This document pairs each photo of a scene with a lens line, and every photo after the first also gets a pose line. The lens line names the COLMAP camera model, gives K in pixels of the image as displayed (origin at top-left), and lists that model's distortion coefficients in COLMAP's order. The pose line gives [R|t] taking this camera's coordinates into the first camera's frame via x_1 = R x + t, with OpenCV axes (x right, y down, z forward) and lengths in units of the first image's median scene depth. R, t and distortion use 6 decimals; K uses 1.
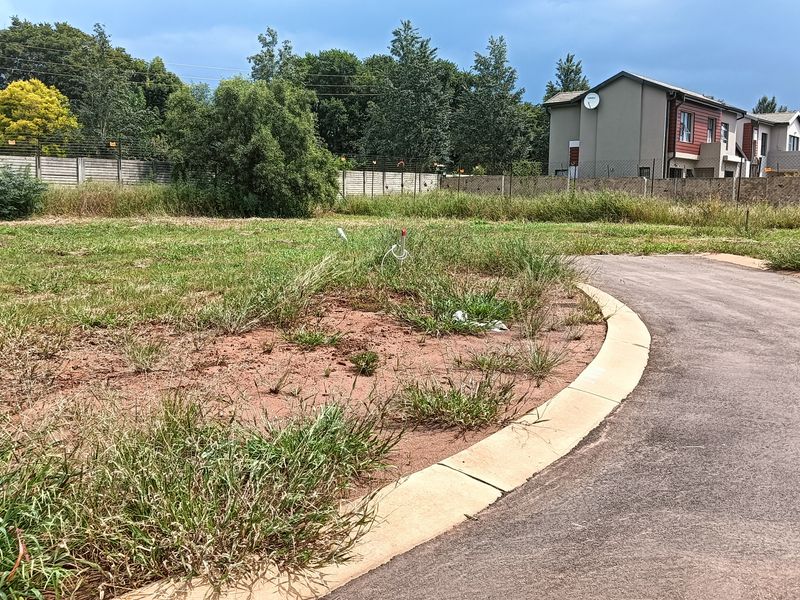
lens RADIAL K [[810.6, 0, 403.3], [0, 810.6, 303.3], [0, 0, 1]] dist [0.161395, -0.338416]
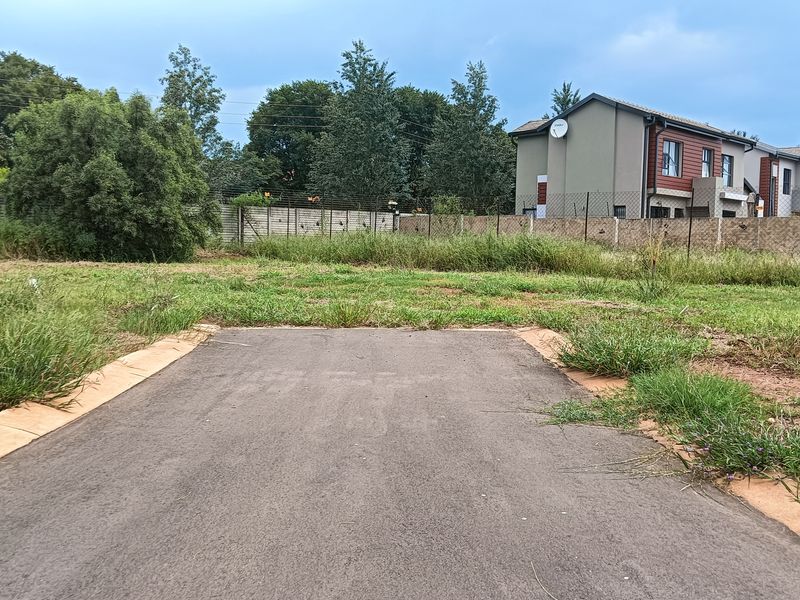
lens RADIAL K [[810.6, 0, 403.3], [0, 810.6, 303.3], [0, 0, 1]] dist [0.161395, -0.338416]
pose [[0.997487, 0.011157, -0.069966, 0.123788], [-0.014739, 0.998595, -0.050890, -0.018205], [0.069300, 0.051794, 0.996250, 0.143380]]
